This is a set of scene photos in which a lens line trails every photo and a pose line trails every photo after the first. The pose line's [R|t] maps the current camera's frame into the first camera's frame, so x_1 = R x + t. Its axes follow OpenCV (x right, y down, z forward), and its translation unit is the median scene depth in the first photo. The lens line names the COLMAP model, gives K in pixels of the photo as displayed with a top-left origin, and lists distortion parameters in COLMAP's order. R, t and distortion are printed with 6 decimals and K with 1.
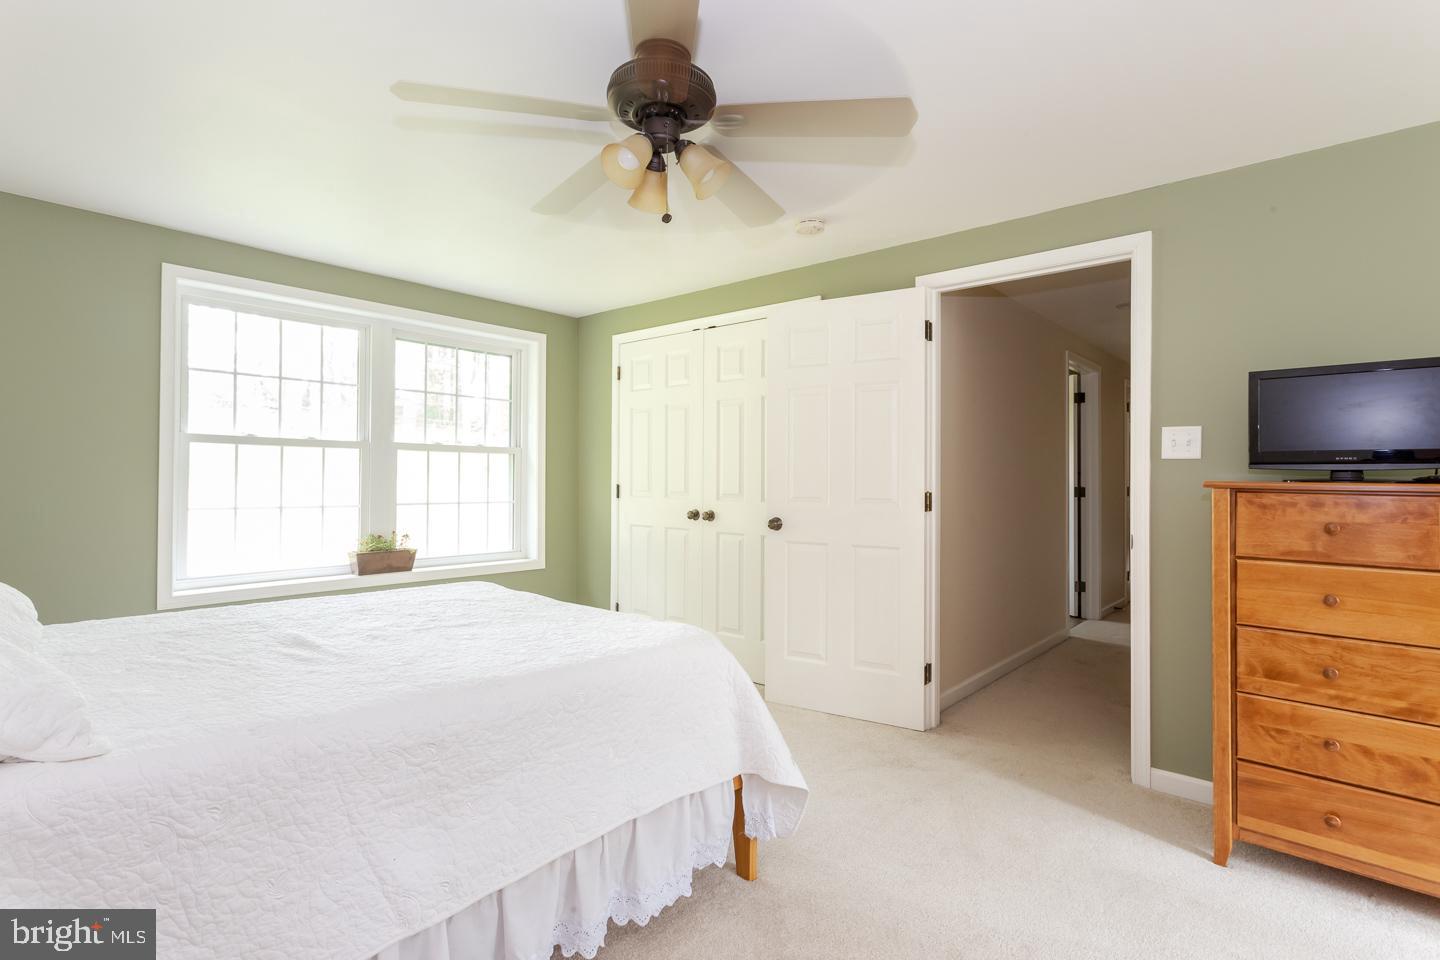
lens RADIAL K [[699.9, 0, 720.0], [0, 699.9, 480.0], [0, 0, 1]] dist [-0.000579, -0.000005]
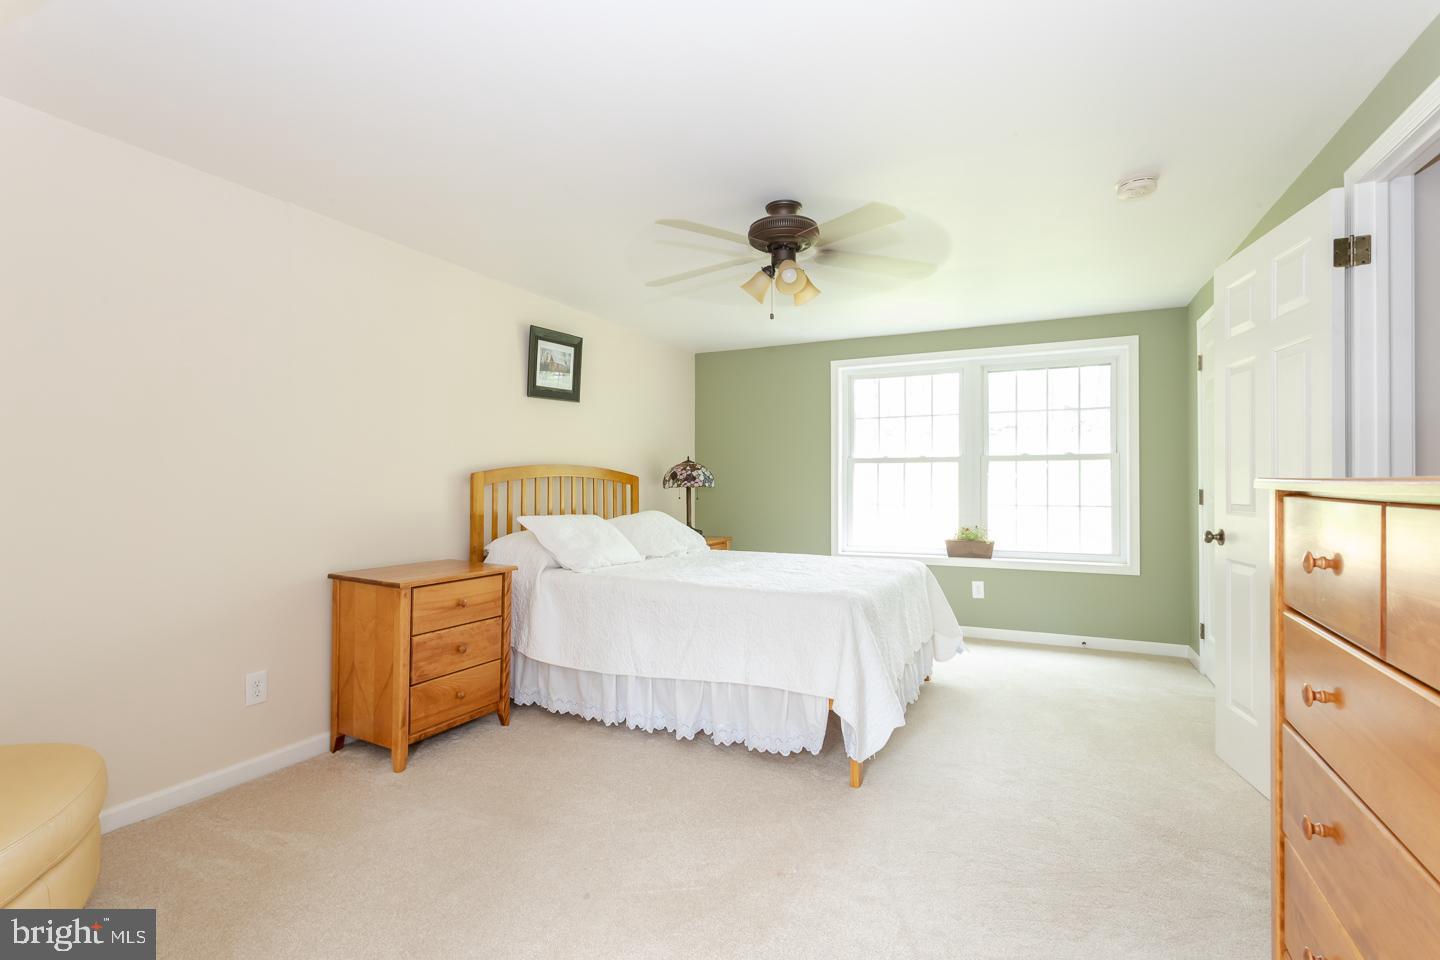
lens RADIAL K [[681.4, 0, 709.3], [0, 681.4, 484.1], [0, 0, 1]] dist [0.000614, 0.000393]
pose [[0.270859, -0.016192, -0.962483, 0.580135], [0.000396, 0.999860, -0.016709, 0.017664], [0.962619, 0.004145, 0.270828, 0.198243]]
